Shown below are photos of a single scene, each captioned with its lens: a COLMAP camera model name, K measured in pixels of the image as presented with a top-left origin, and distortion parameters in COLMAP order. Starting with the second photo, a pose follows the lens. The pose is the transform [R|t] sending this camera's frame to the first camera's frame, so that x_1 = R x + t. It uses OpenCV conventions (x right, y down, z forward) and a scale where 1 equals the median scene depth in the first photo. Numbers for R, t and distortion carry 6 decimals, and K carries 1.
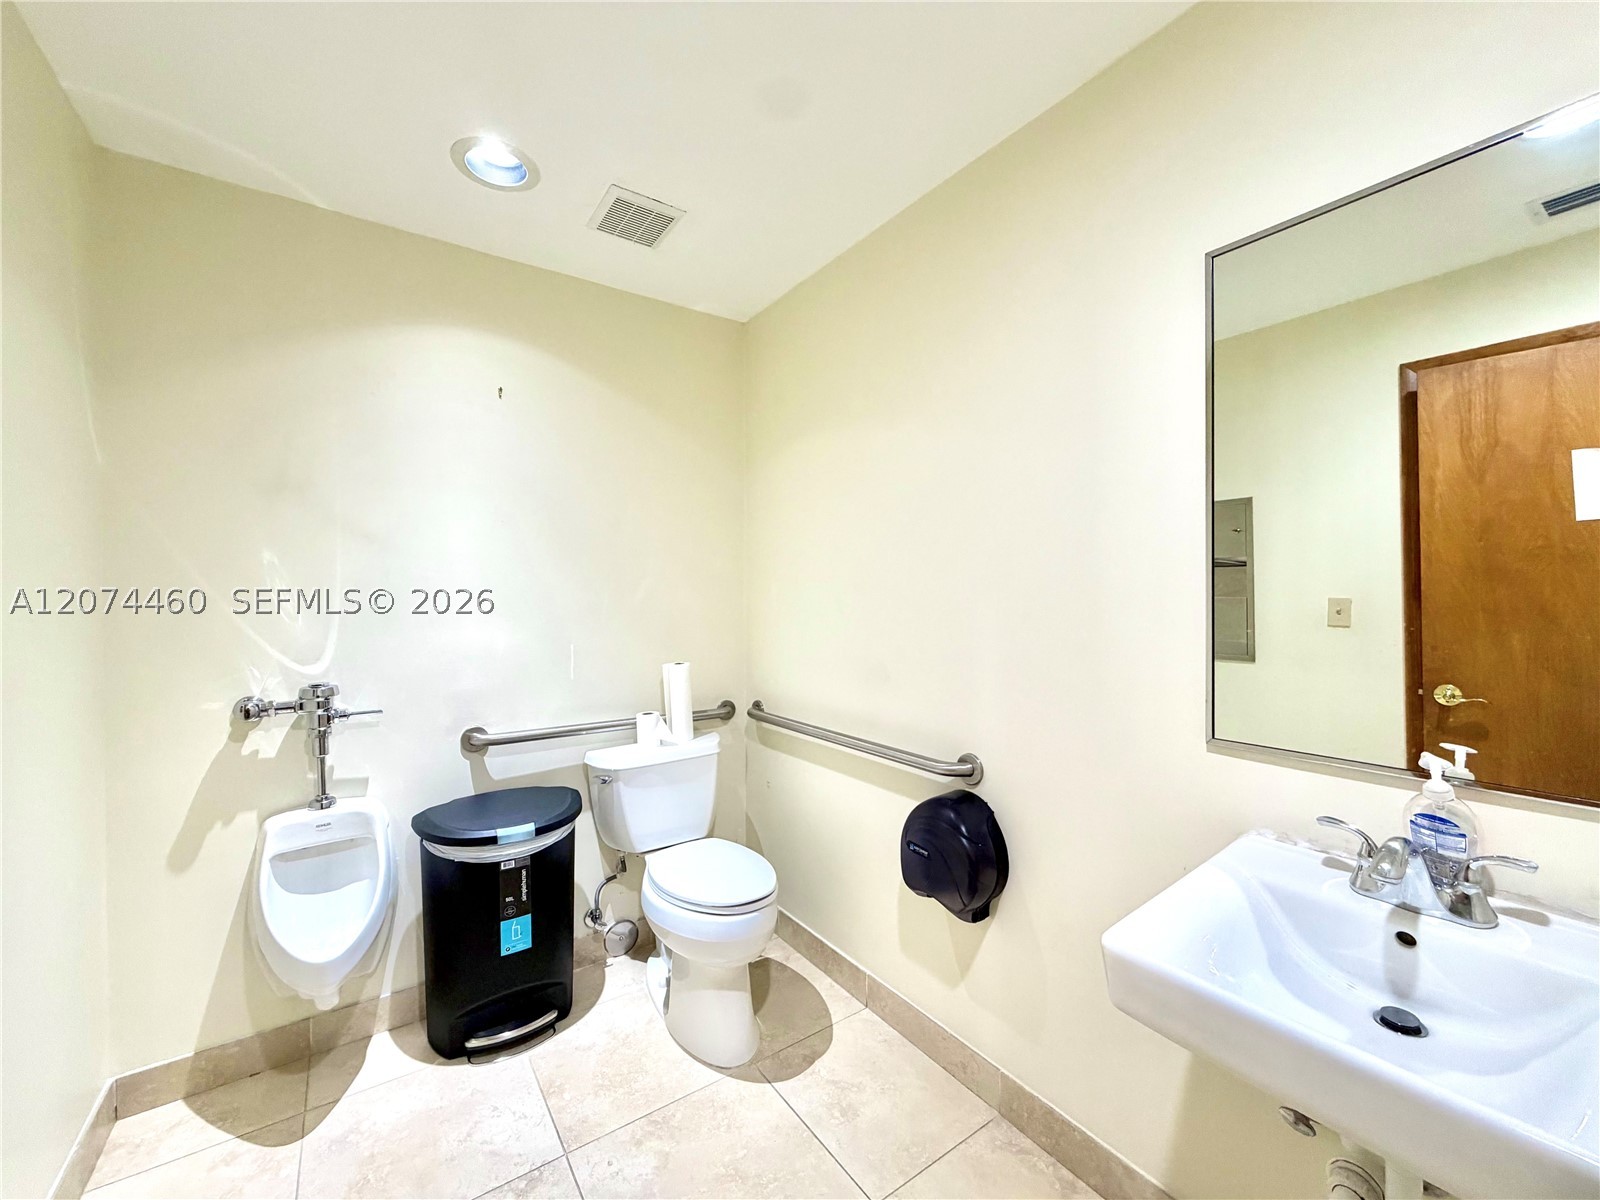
lens RADIAL K [[638.0, 0, 800.0], [0, 638.0, 600.0], [0, 0, 1]] dist [-0.001335, 0.000192]
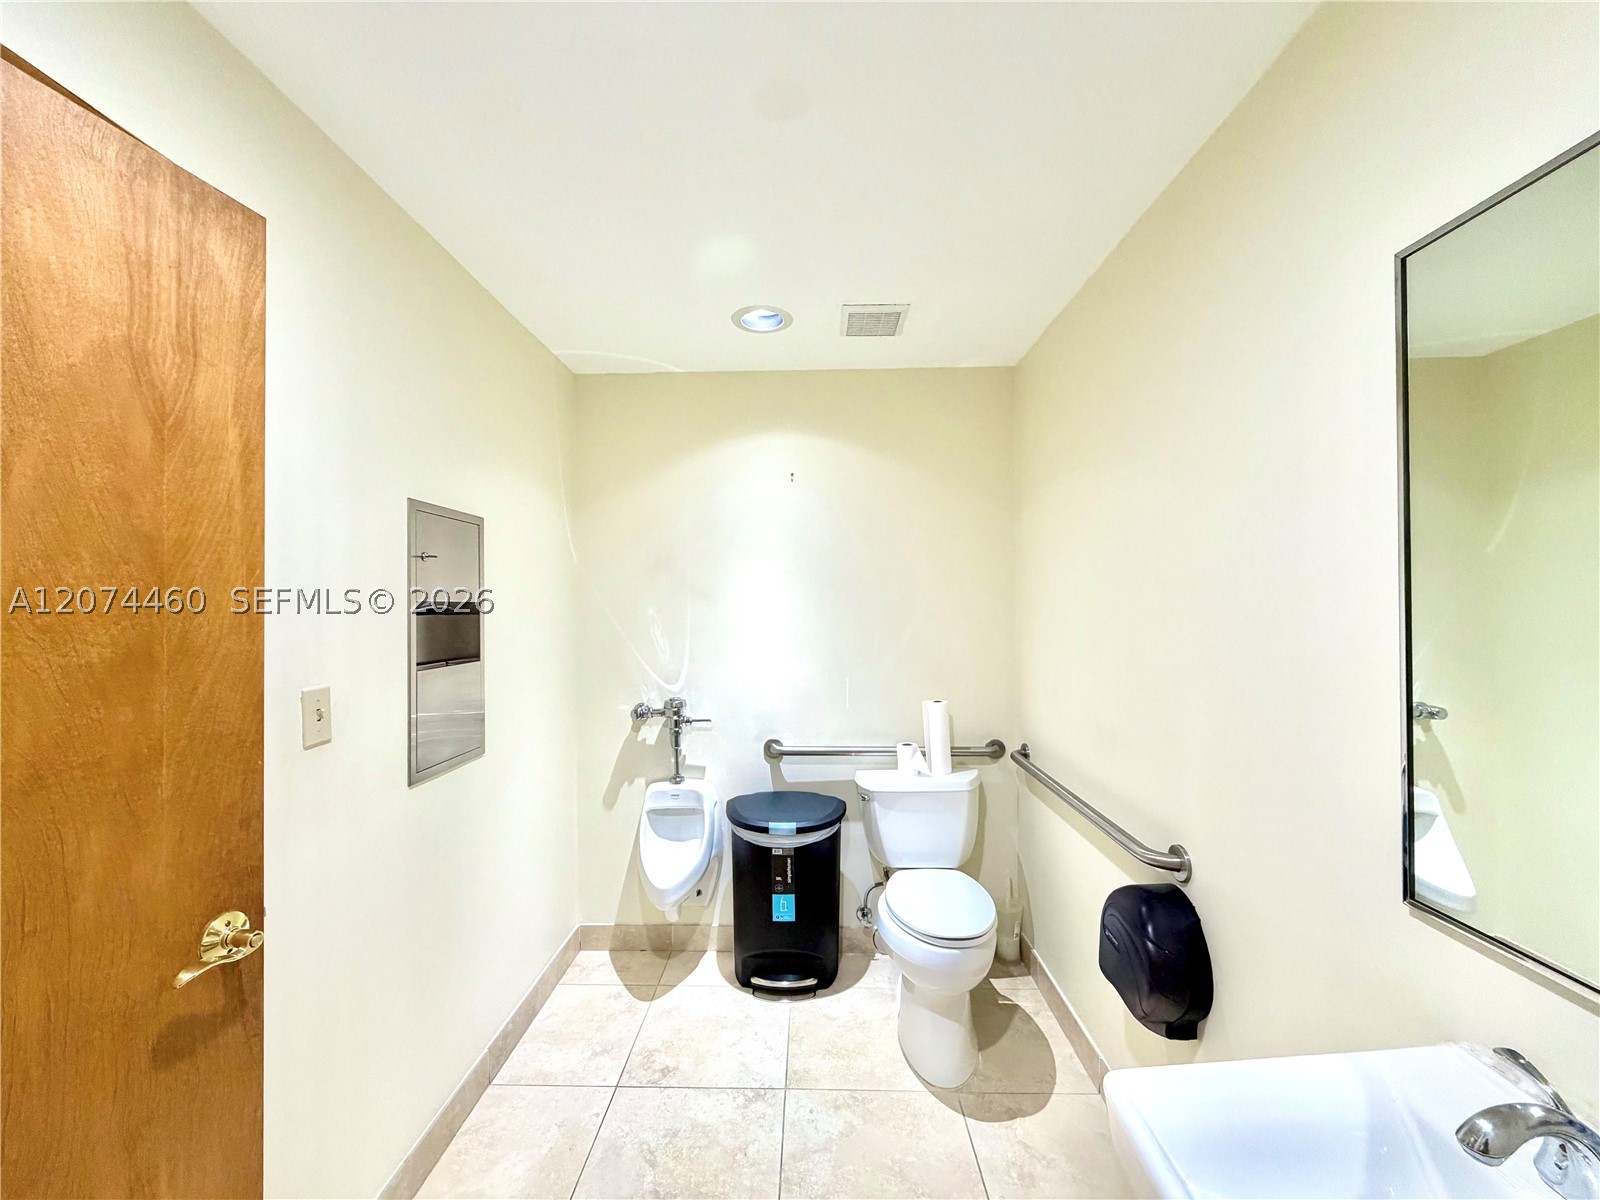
lens RADIAL K [[638.0, 0, 800.0], [0, 638.0, 600.0], [0, 0, 1]] dist [-0.001335, 0.000192]
pose [[0.805755, -0.002757, -0.592243, 0.344093], [-0.002359, 0.999966, -0.007865, -0.083262], [0.592245, 0.007735, 0.805721, -0.017185]]
